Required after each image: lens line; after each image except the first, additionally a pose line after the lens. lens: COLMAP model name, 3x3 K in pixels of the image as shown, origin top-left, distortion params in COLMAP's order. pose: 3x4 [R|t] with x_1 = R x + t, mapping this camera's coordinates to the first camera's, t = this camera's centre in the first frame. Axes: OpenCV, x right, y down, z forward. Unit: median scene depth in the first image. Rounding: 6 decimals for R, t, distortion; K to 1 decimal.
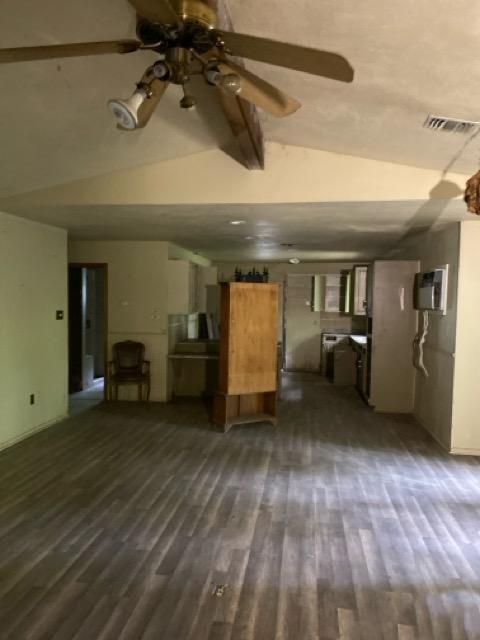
lens RADIAL K [[468.8, 0, 240.0], [0, 468.8, 320.0], [0, 0, 1]] dist [0.004407, -0.034446]
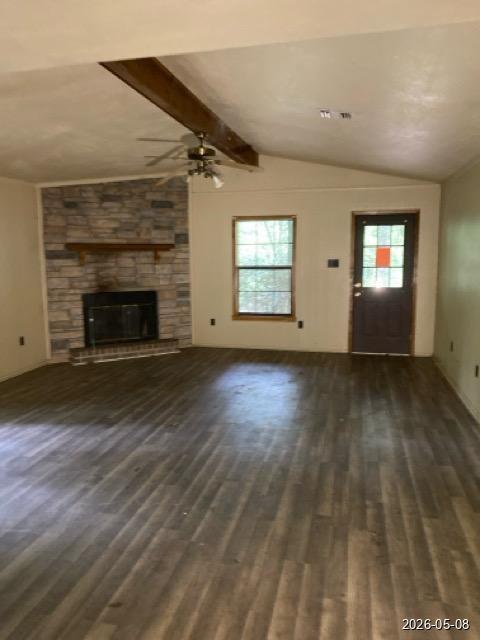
lens RADIAL K [[468.8, 0, 240.0], [0, 468.8, 320.0], [0, 0, 1]] dist [0.004407, -0.034446]
pose [[-0.995180, -0.026485, 0.094421, -0.255880], [-0.007471, 0.980518, 0.196285, -0.063113], [-0.097780, 0.194633, -0.975990, 1.542500]]
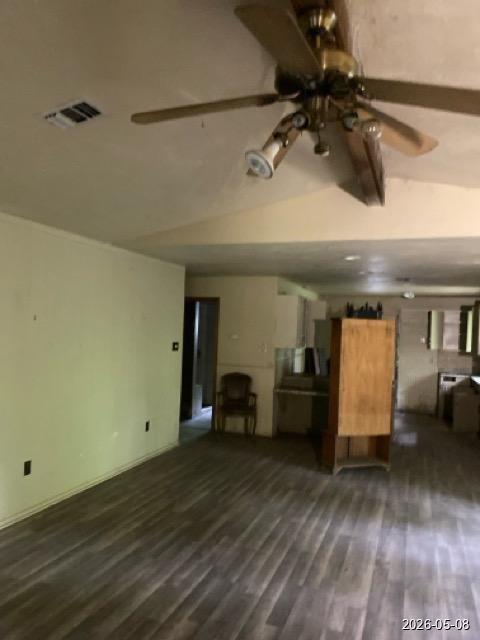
lens RADIAL K [[468.8, 0, 240.0], [0, 468.8, 320.0], [0, 0, 1]] dist [0.004407, -0.034446]
pose [[0.976295, 0.016477, -0.215817, -0.023370], [-0.030748, 0.997544, -0.062938, -0.011700], [0.214250, 0.068082, 0.974403, 0.004729]]
